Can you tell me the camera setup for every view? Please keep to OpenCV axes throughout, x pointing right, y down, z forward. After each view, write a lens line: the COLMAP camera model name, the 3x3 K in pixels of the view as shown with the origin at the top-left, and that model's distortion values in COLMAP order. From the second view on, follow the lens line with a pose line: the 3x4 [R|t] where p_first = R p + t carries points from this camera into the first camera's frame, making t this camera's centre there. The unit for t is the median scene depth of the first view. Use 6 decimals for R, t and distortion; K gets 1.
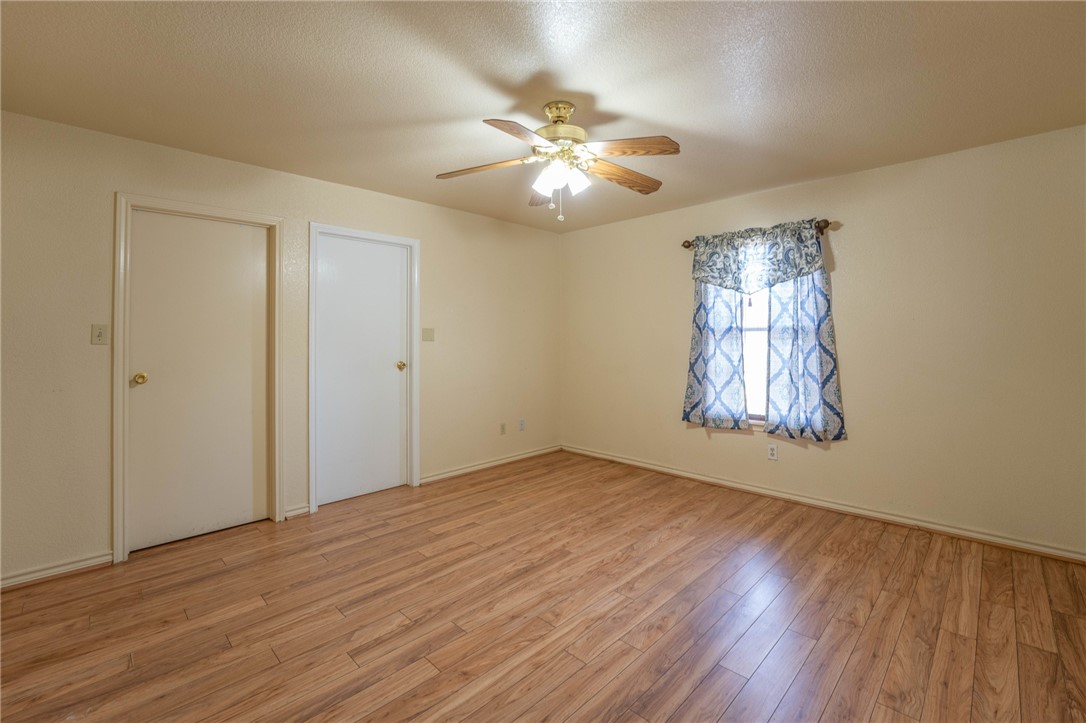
lens RADIAL K [[481.0, 0, 559.4], [0, 481.0, 337.8], [0, 0, 1]] dist [-0.022469, 0.003407]
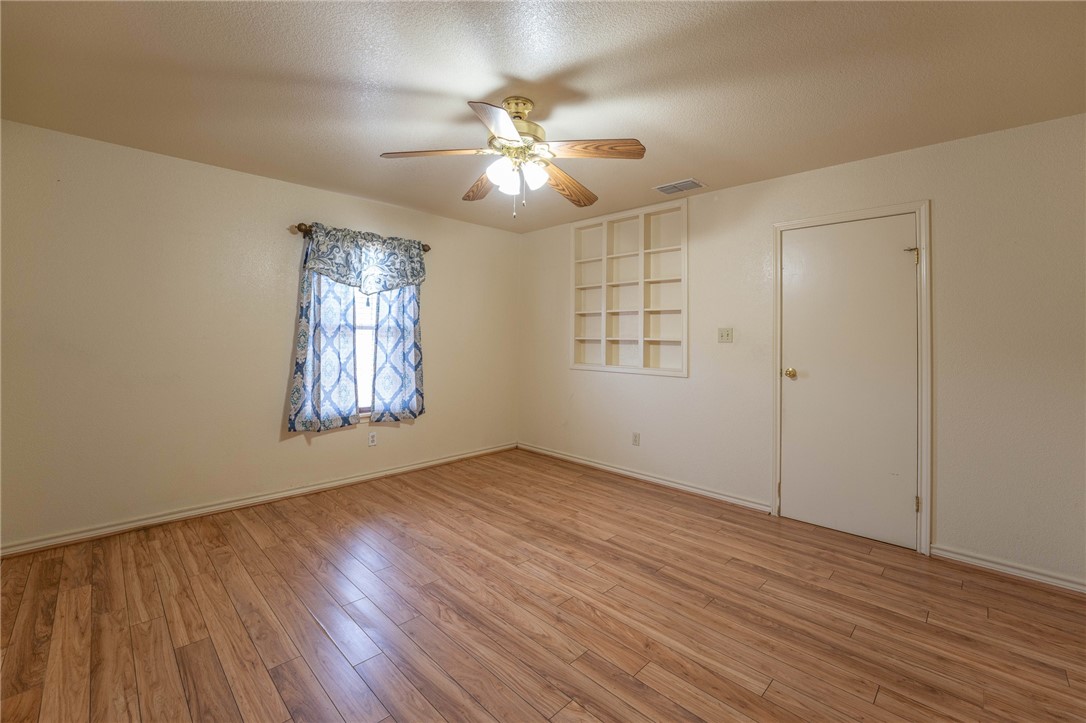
lens RADIAL K [[447.8, 0, 550.8], [0, 447.8, 335.9], [0, 0, 1]] dist [-0.020944, 0.001825]
pose [[0.005519, 0.008101, 0.999952, -0.604528], [-0.012221, 0.999893, -0.008033, 0.004425], [-0.999910, -0.012176, 0.005618, 0.606494]]
